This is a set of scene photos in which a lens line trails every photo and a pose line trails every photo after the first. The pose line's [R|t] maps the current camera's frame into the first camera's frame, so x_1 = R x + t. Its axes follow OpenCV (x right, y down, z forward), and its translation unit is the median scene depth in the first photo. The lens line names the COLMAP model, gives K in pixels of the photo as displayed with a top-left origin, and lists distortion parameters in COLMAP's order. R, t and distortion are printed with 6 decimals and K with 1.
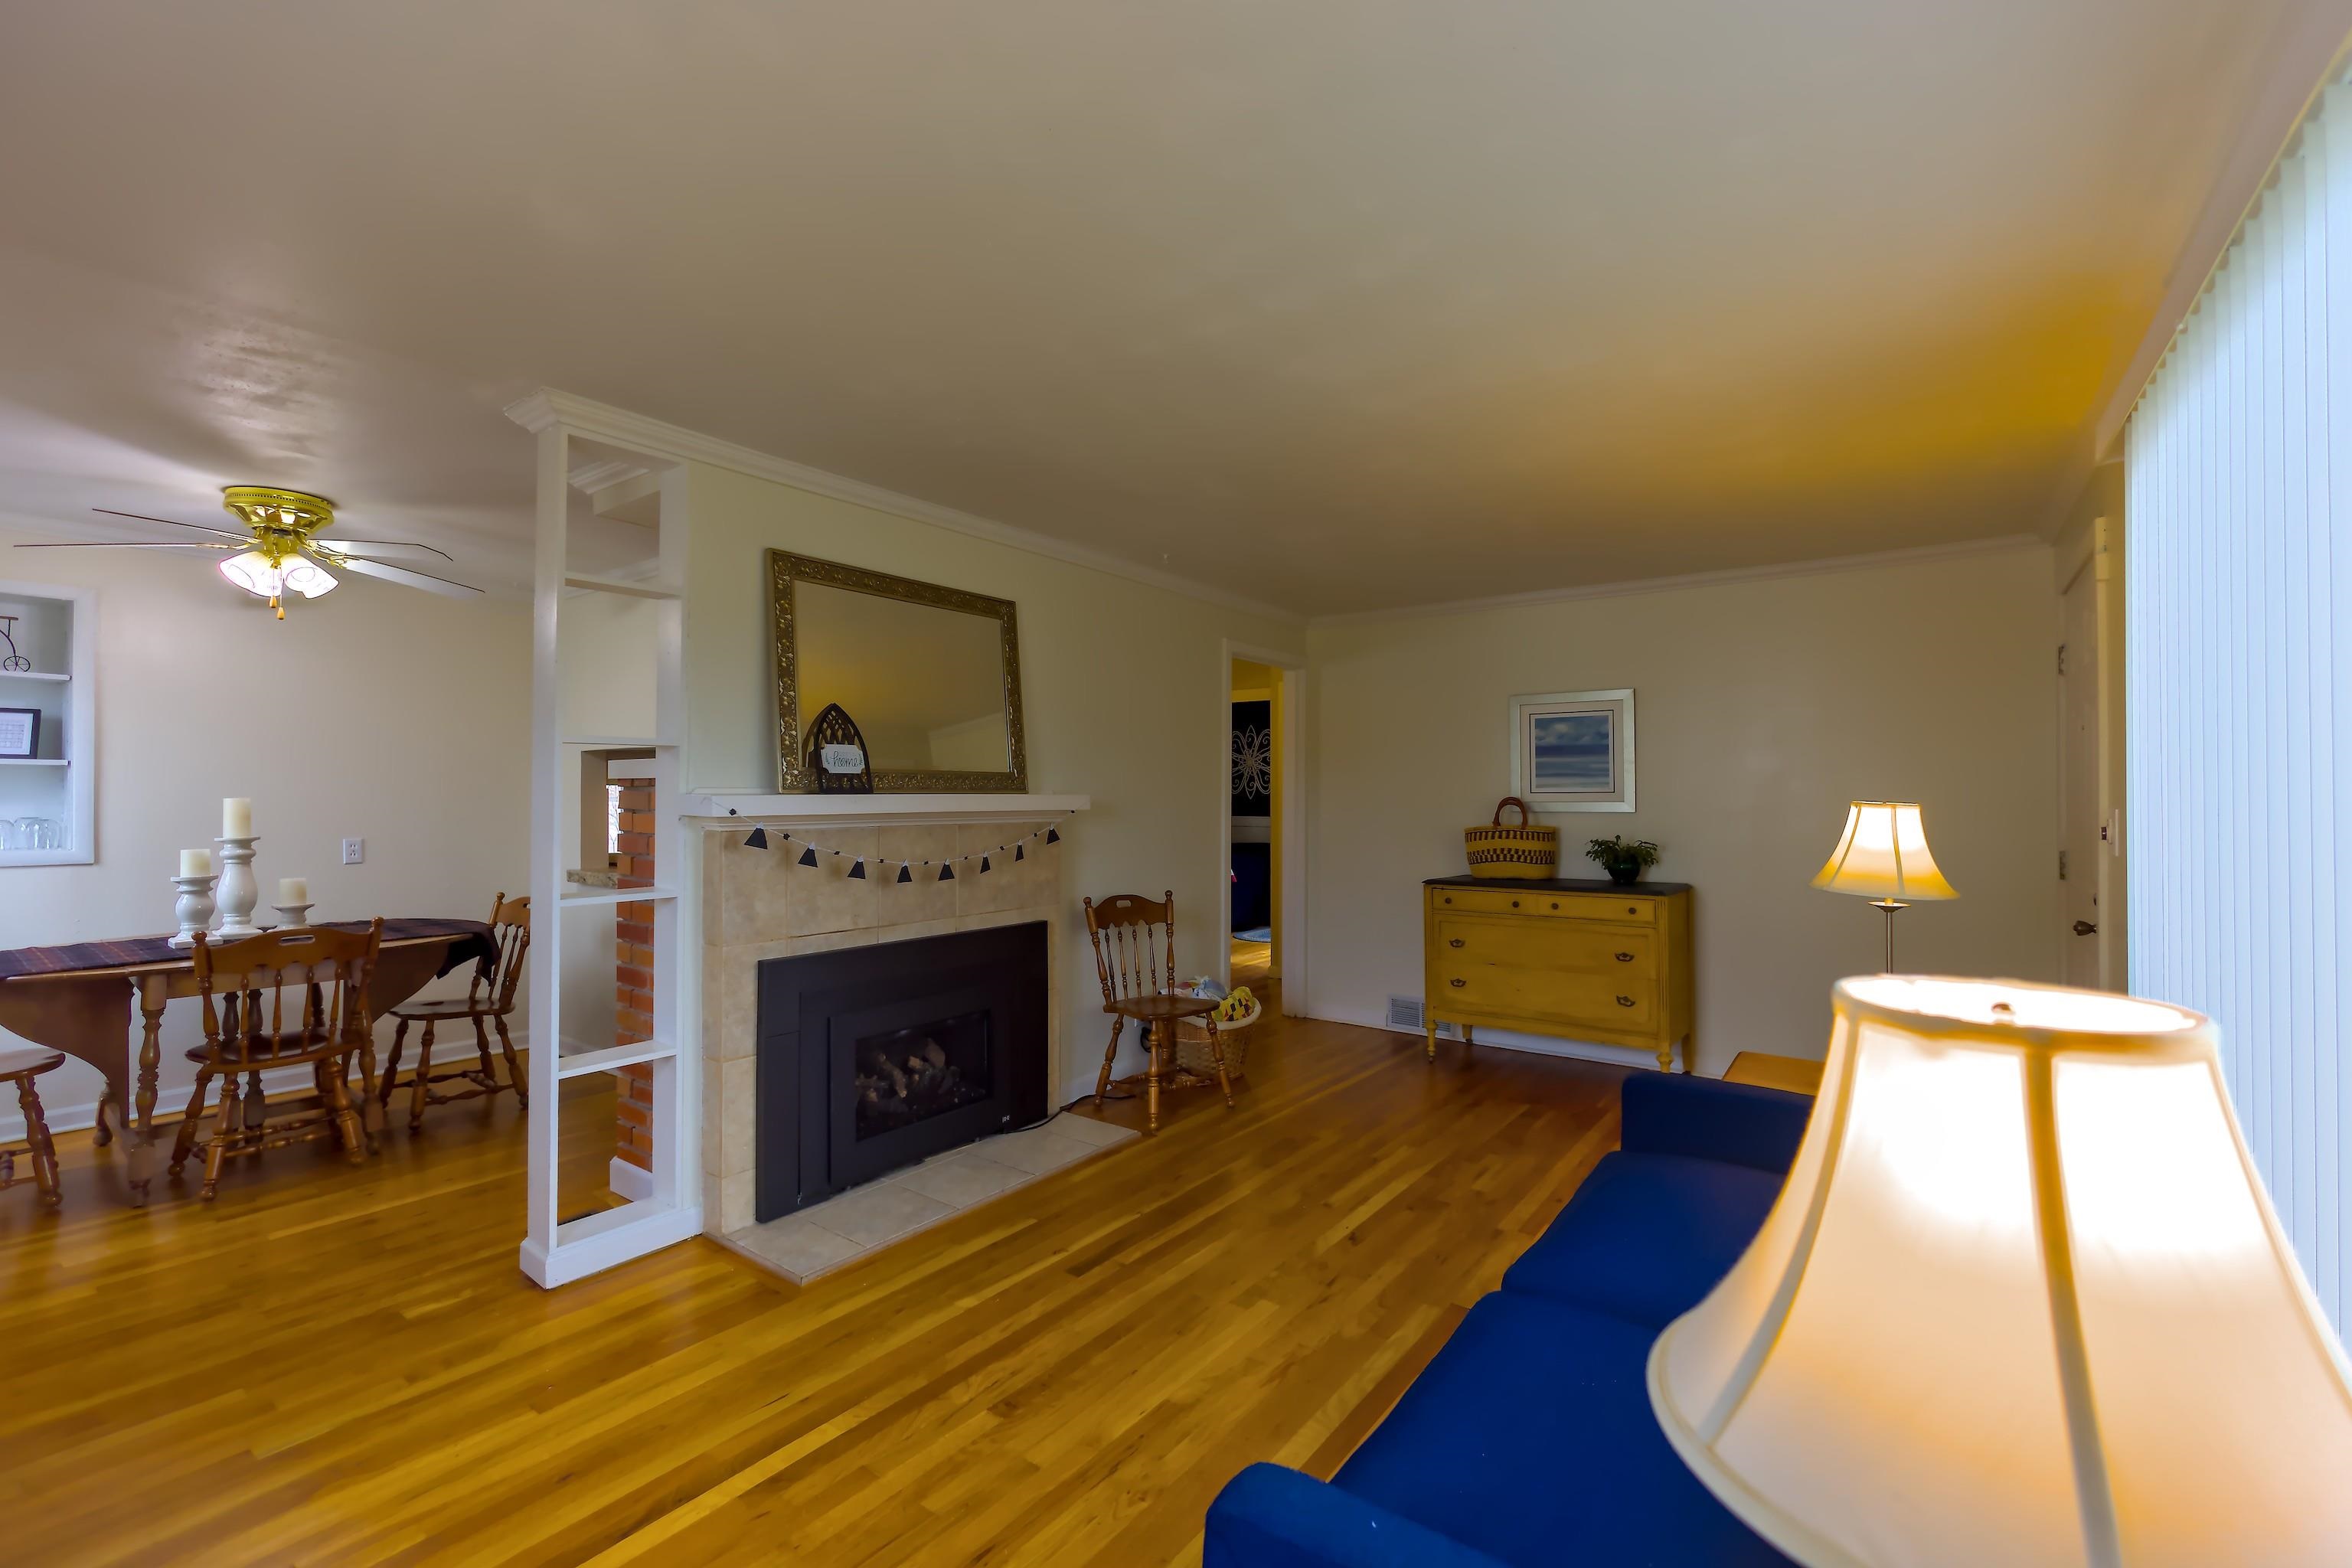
lens RADIAL K [[994.0, 0, 1177.0], [0, 994.0, 779.5], [0, 0, 1]] dist [-0.002713, -0.000534]
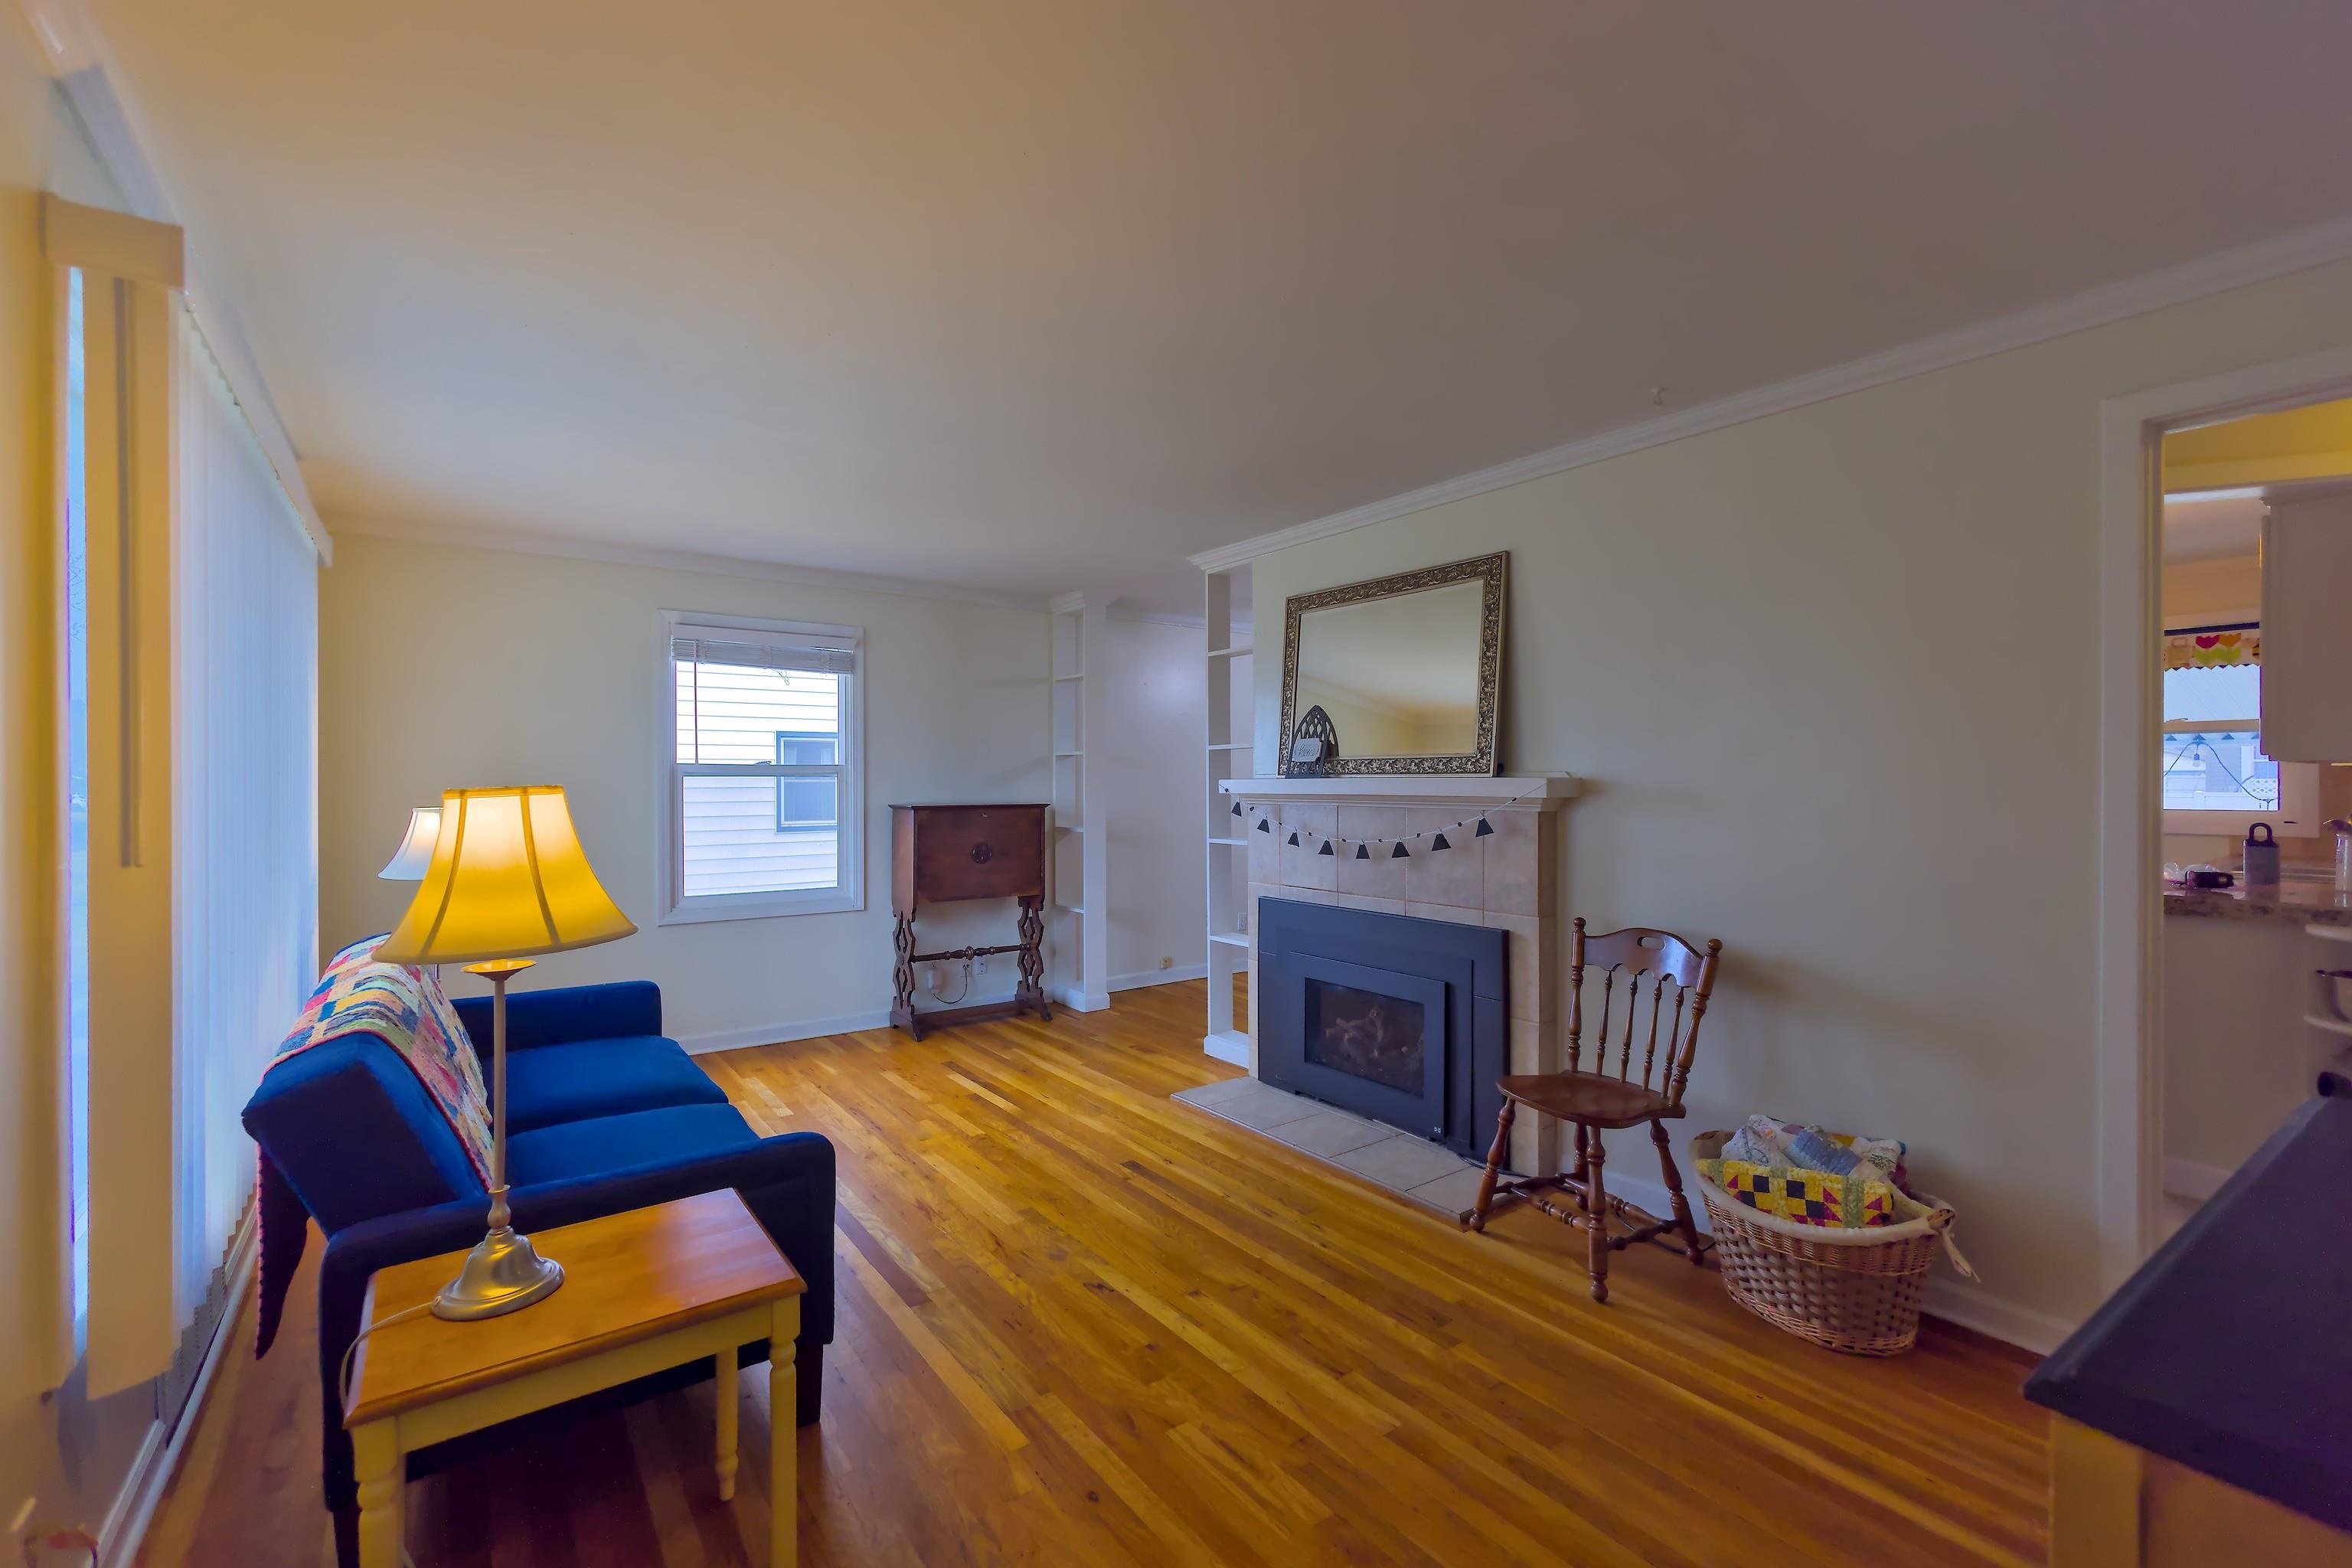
lens RADIAL K [[994.0, 0, 1177.0], [0, 994.0, 779.5], [0, 0, 1]] dist [-0.002713, -0.000534]
pose [[-0.289720, -0.003560, -0.957105, 0.910242], [0.014301, 0.999865, -0.008048, 0.024131], [0.957004, -0.016019, -0.289631, 1.215278]]
